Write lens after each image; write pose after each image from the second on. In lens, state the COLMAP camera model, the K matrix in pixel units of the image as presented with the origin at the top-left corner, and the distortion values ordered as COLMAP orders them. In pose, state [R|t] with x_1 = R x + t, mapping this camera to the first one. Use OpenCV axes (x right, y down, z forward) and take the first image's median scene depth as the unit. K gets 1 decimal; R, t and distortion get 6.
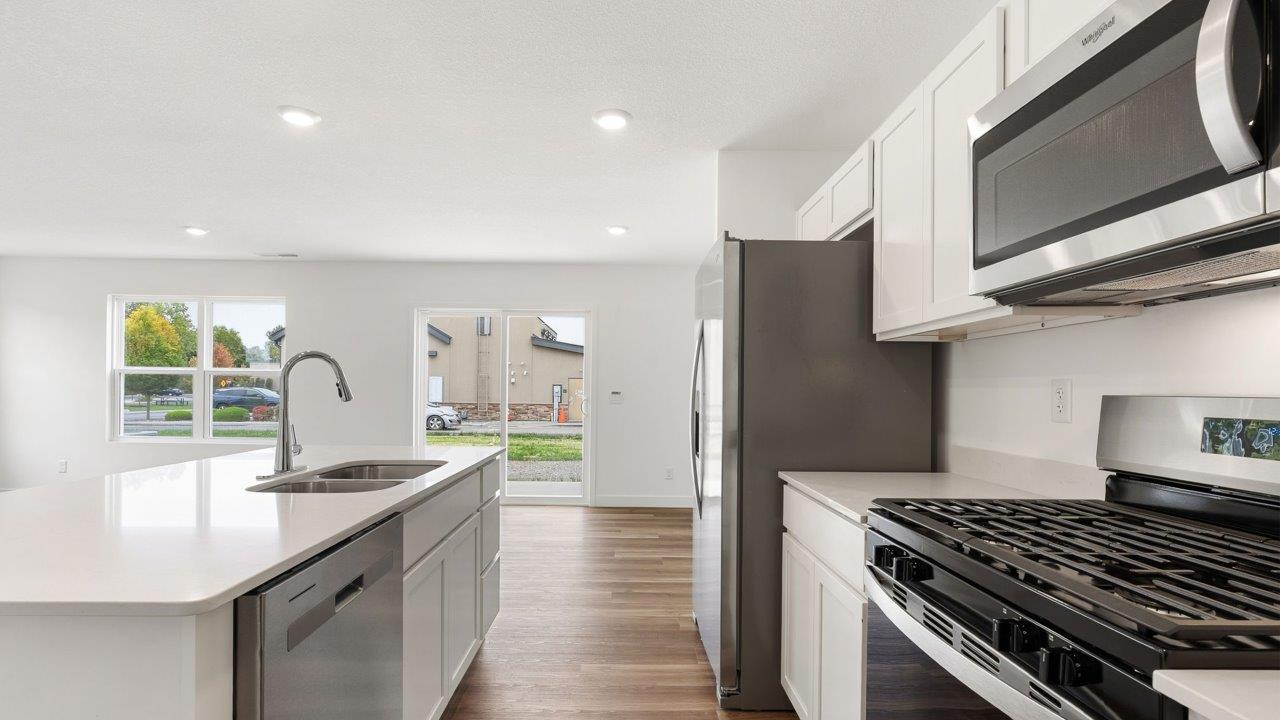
lens RADIAL K [[616.5, 0, 638.9], [0, 616.5, 384.7], [0, 0, 1]] dist [-0.001230, -0.000113]
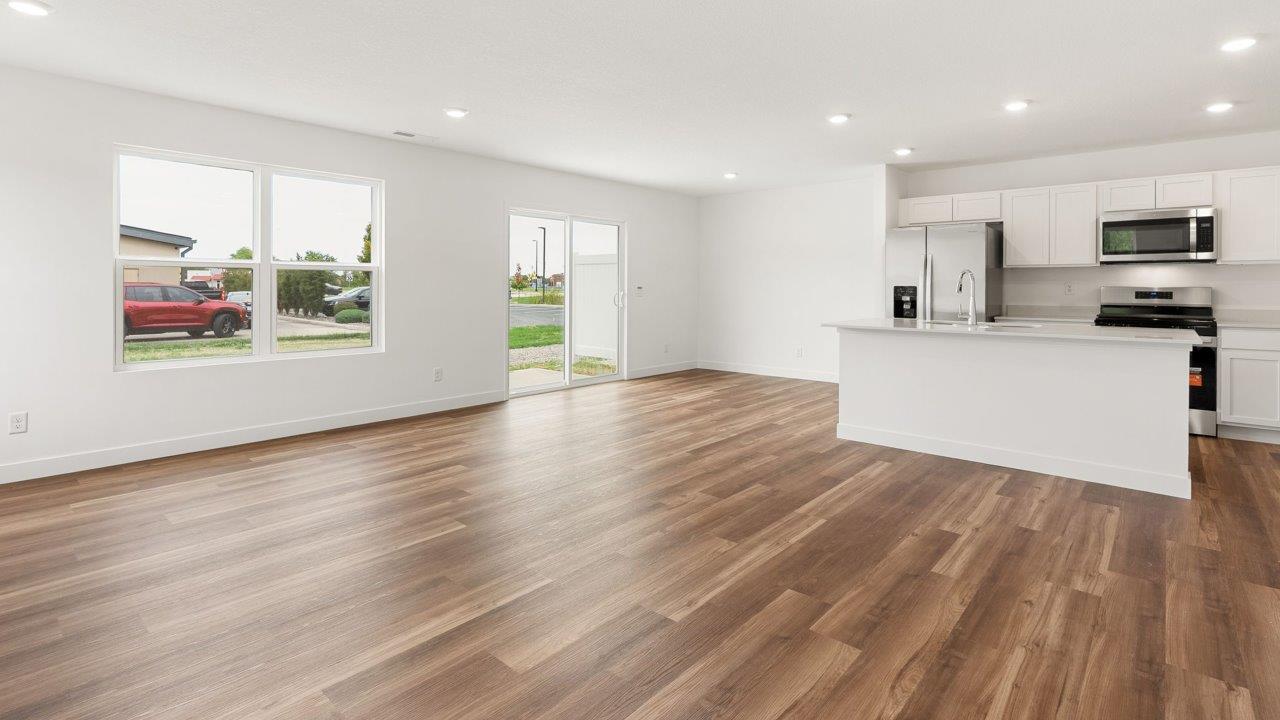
lens RADIAL K [[622.4, 0, 640.5], [0, 622.4, 295.0], [0, 0, 1]] dist [-0.001455, -0.000292]
pose [[0.630498, -0.017796, 0.775986, -2.754669], [-0.005171, 0.999619, 0.027127, -0.015577], [-0.776173, -0.021116, 0.630166, 0.496479]]
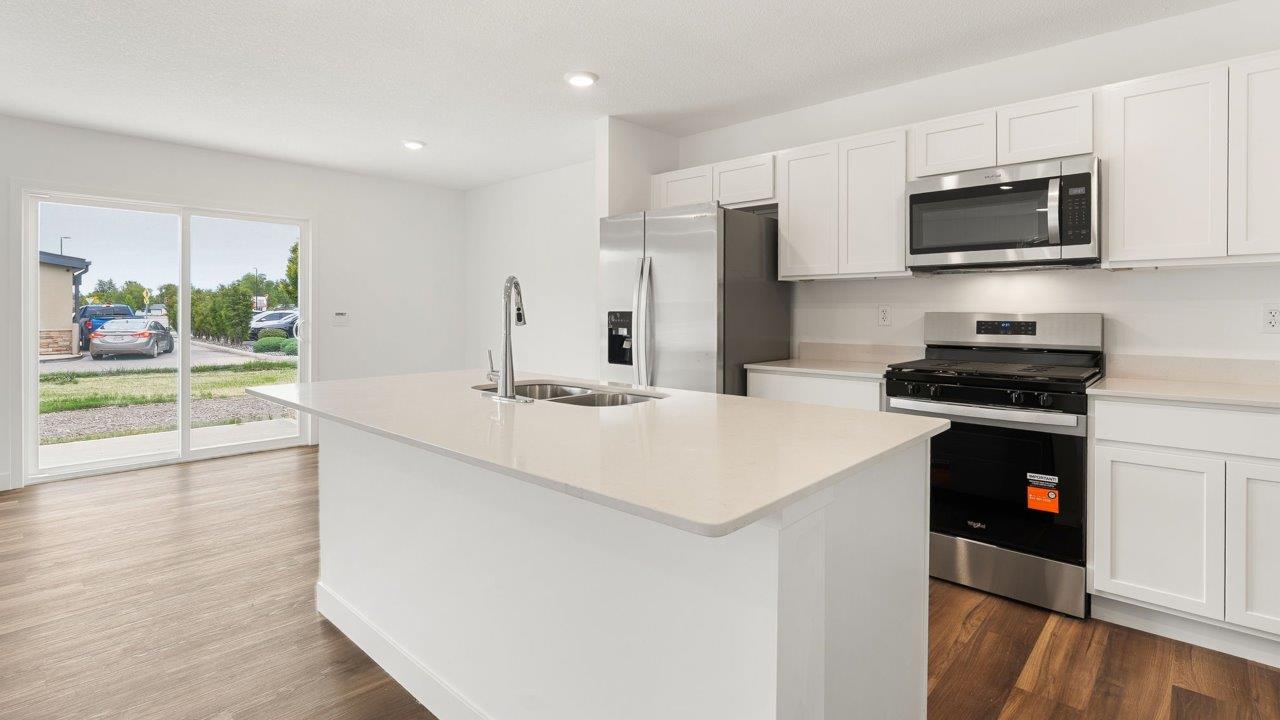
lens RADIAL K [[621.9, 0, 644.8], [0, 621.9, 321.2], [0, 0, 1]] dist [-0.004237, -0.000300]
pose [[0.659770, -0.017750, 0.751258, -1.069427], [-0.004968, 0.999596, 0.027981, -0.007030], [-0.751452, -0.022193, 0.659415, 0.165617]]
